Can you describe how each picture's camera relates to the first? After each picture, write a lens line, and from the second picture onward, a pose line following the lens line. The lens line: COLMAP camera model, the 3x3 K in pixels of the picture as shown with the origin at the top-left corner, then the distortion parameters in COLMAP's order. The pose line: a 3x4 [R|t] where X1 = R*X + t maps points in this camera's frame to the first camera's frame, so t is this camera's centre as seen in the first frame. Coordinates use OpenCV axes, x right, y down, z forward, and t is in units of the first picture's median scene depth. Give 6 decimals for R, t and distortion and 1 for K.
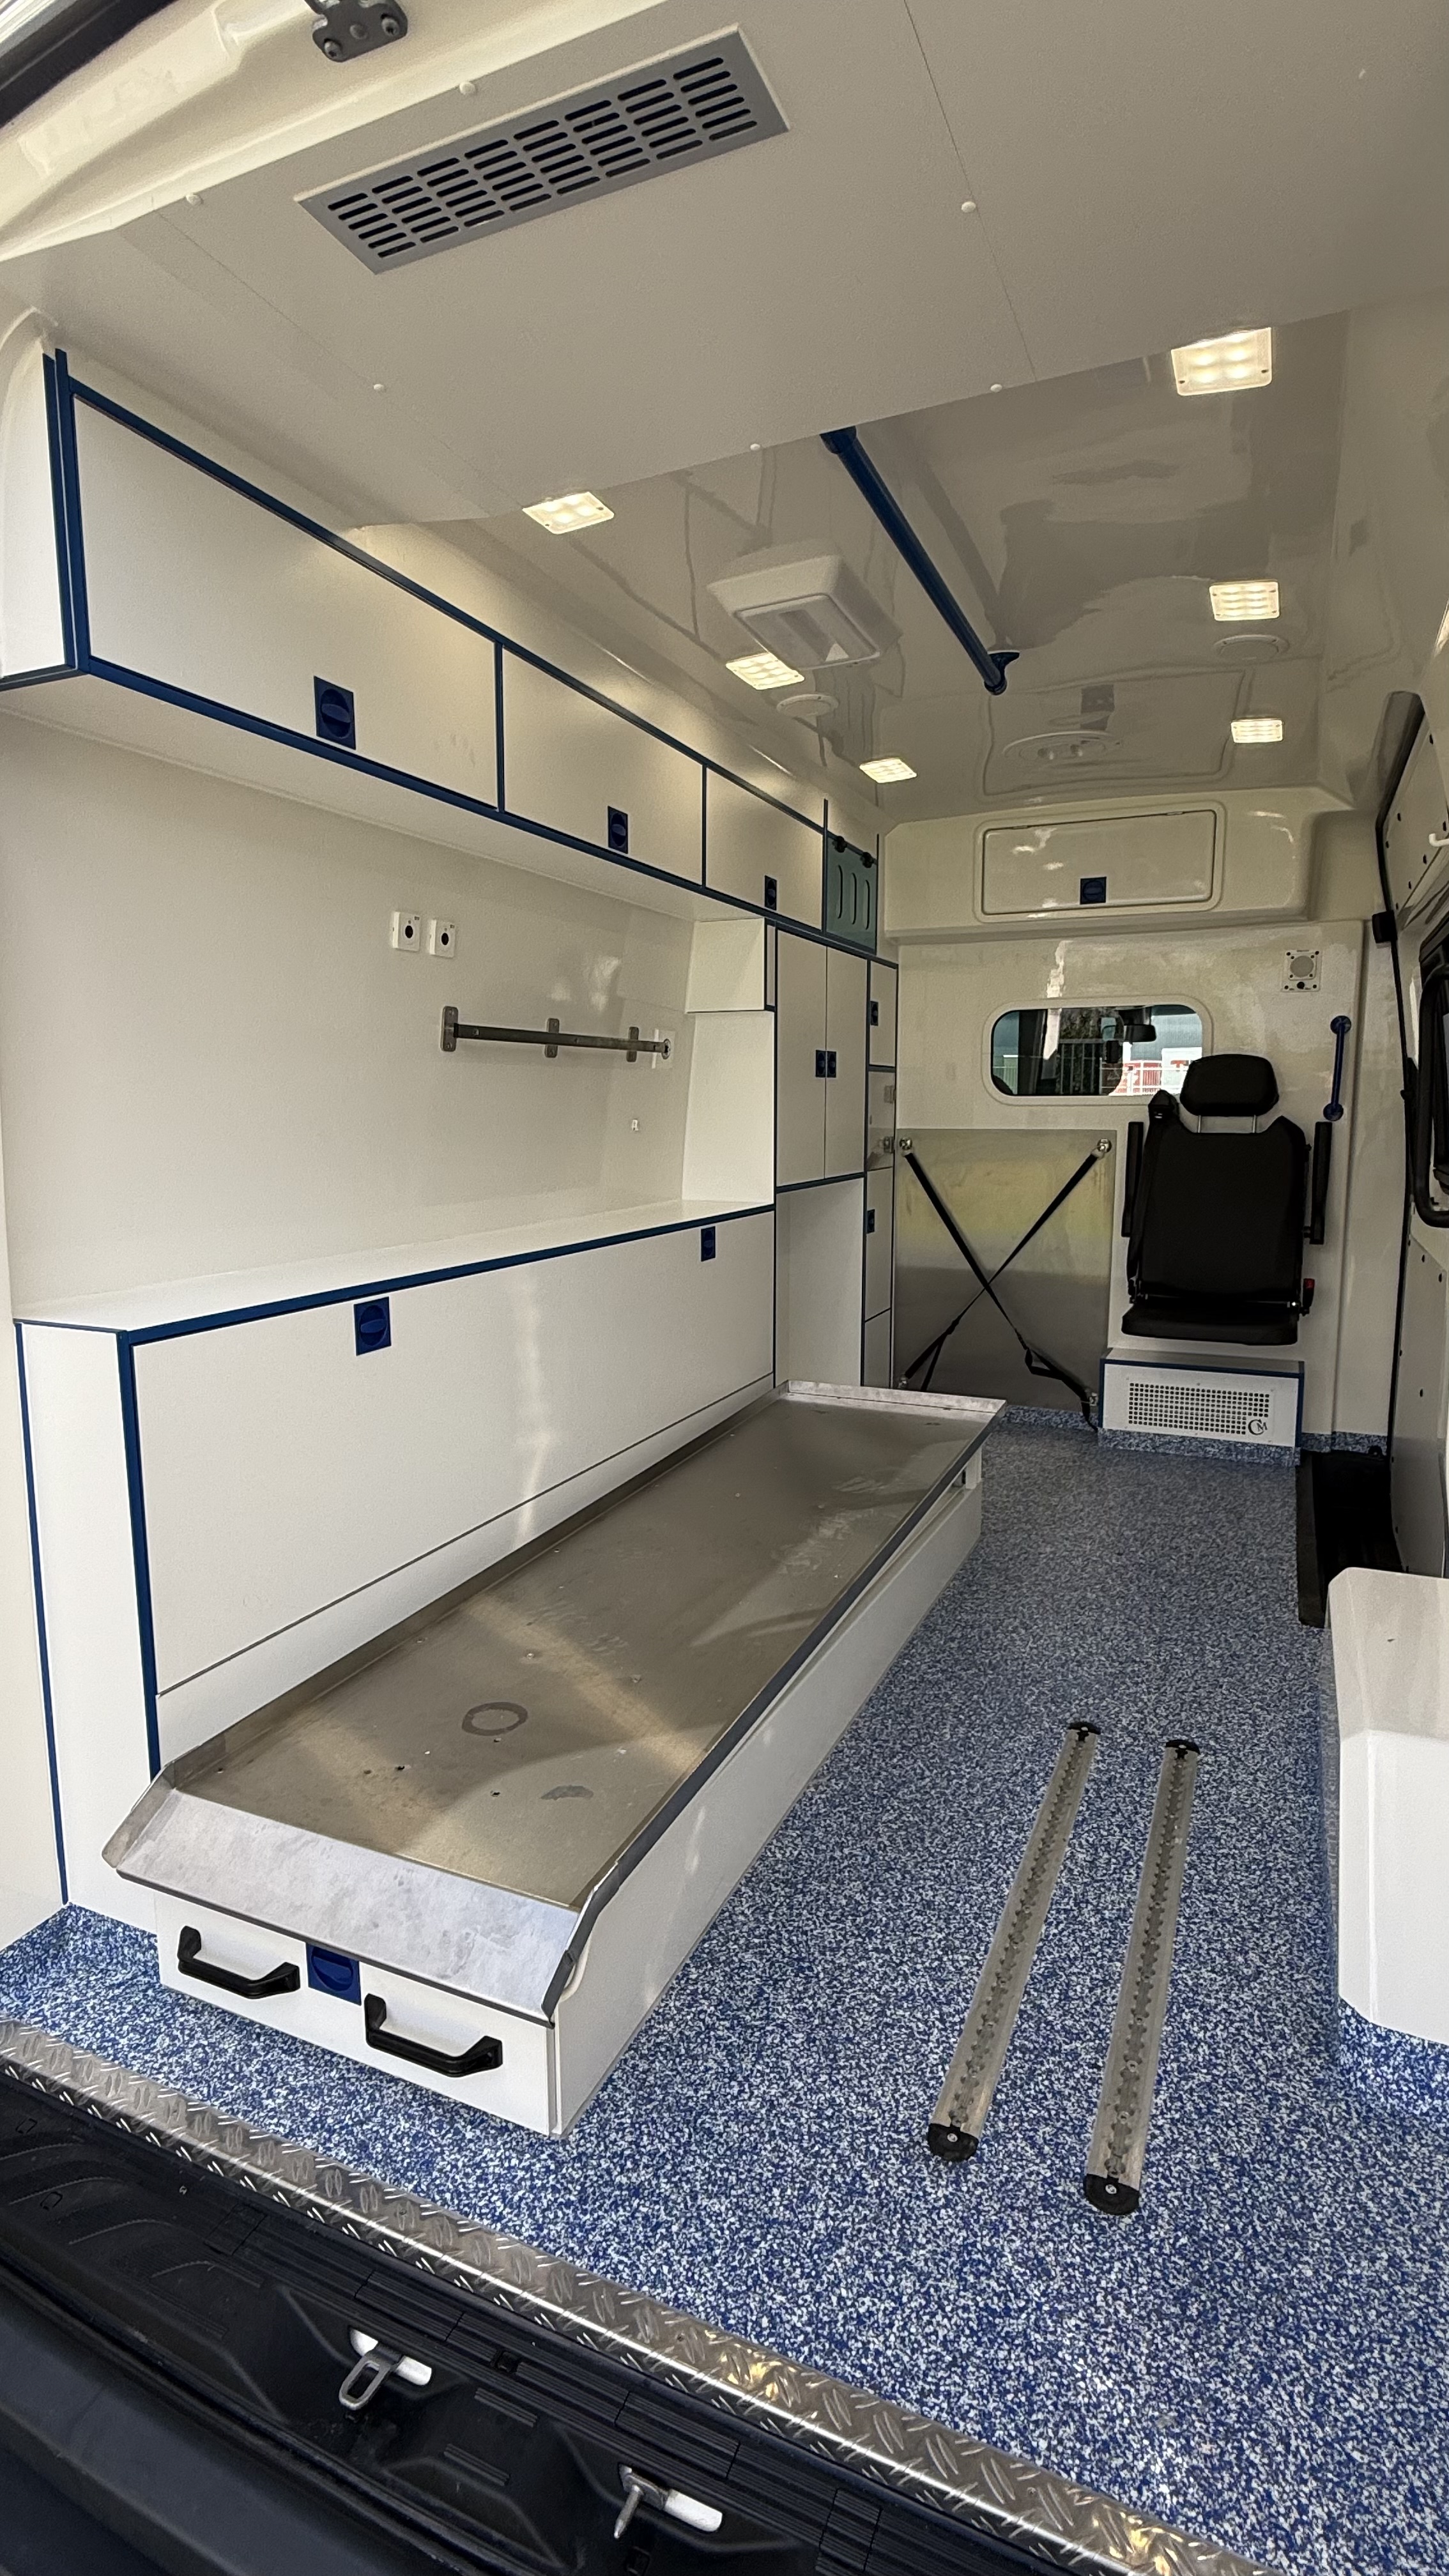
lens RADIAL K [[1236.7, 0, 723.2], [0, 1236.7, 1286.0], [0, 0, 1]] dist [0.000125, -0.000490]
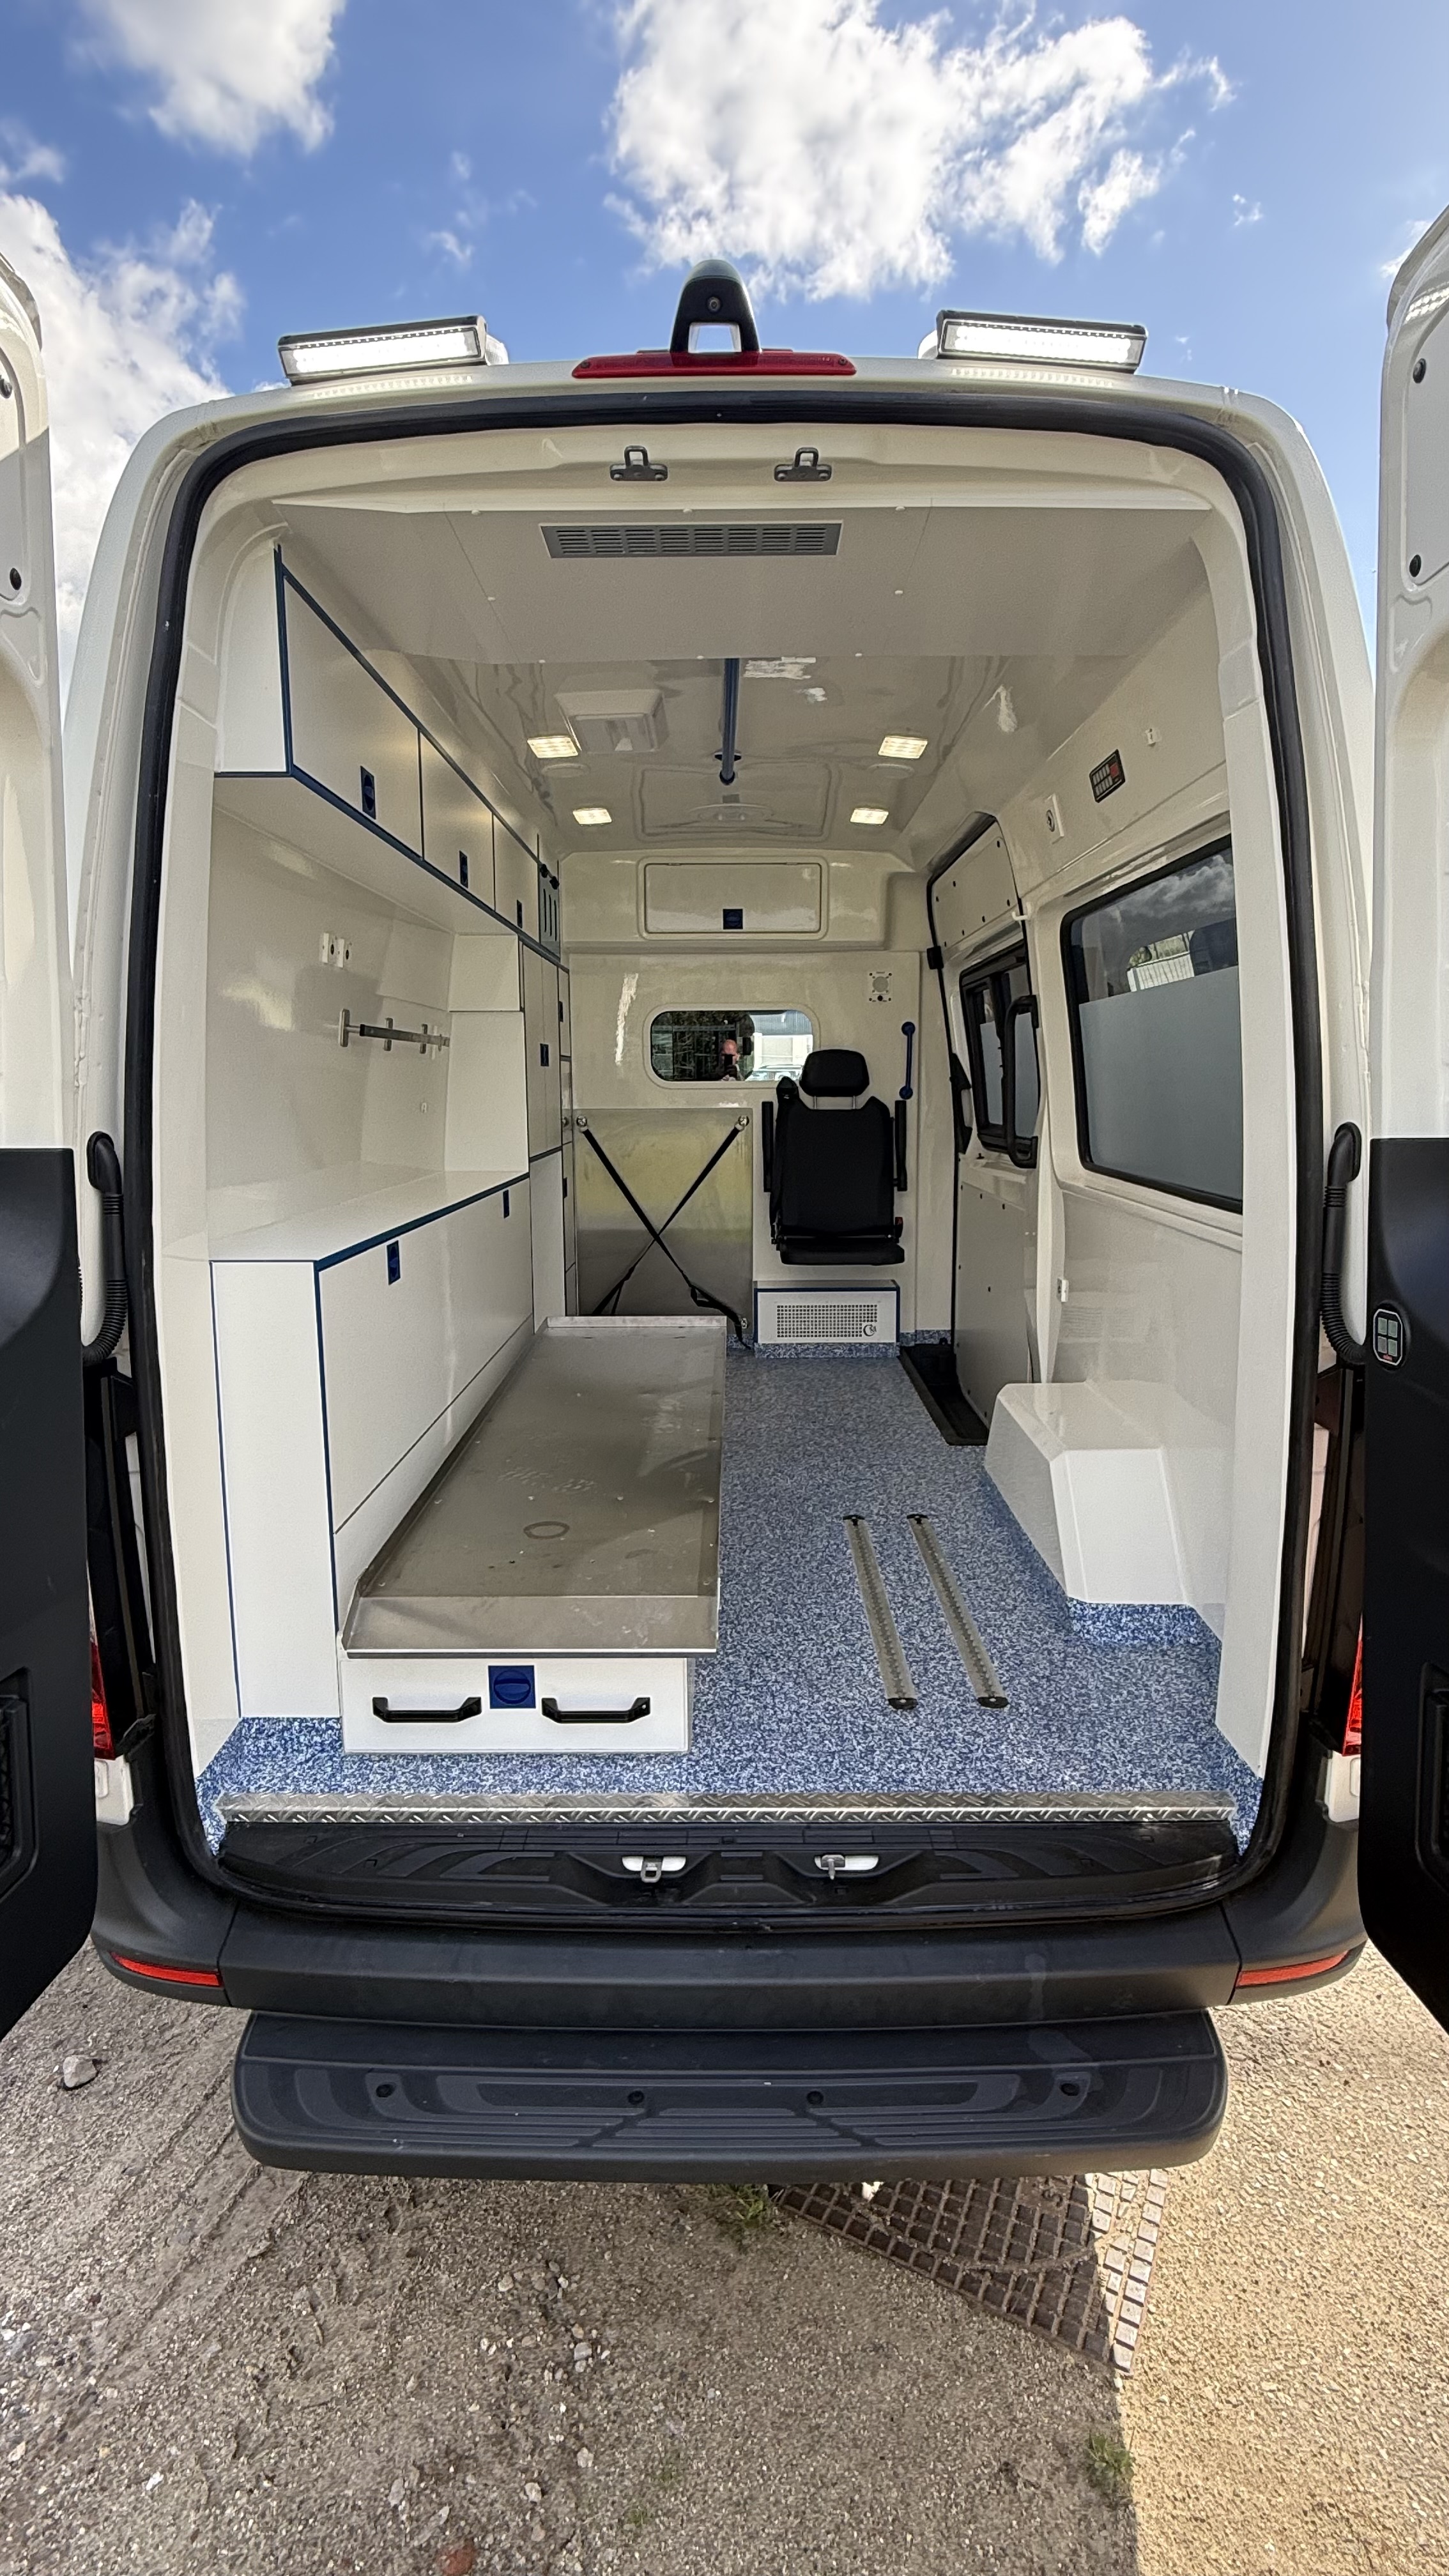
lens RADIAL K [[1236.7, 0, 727.9], [0, 1236.7, 1289.1], [0, 0, 1]] dist [0.000125, -0.000490]
pose [[0.914742, -0.068567, 0.398179, -0.297354], [0.062204, 0.997645, 0.028894, 0.027597], [-0.399222, -0.001662, 0.916853, -0.202574]]
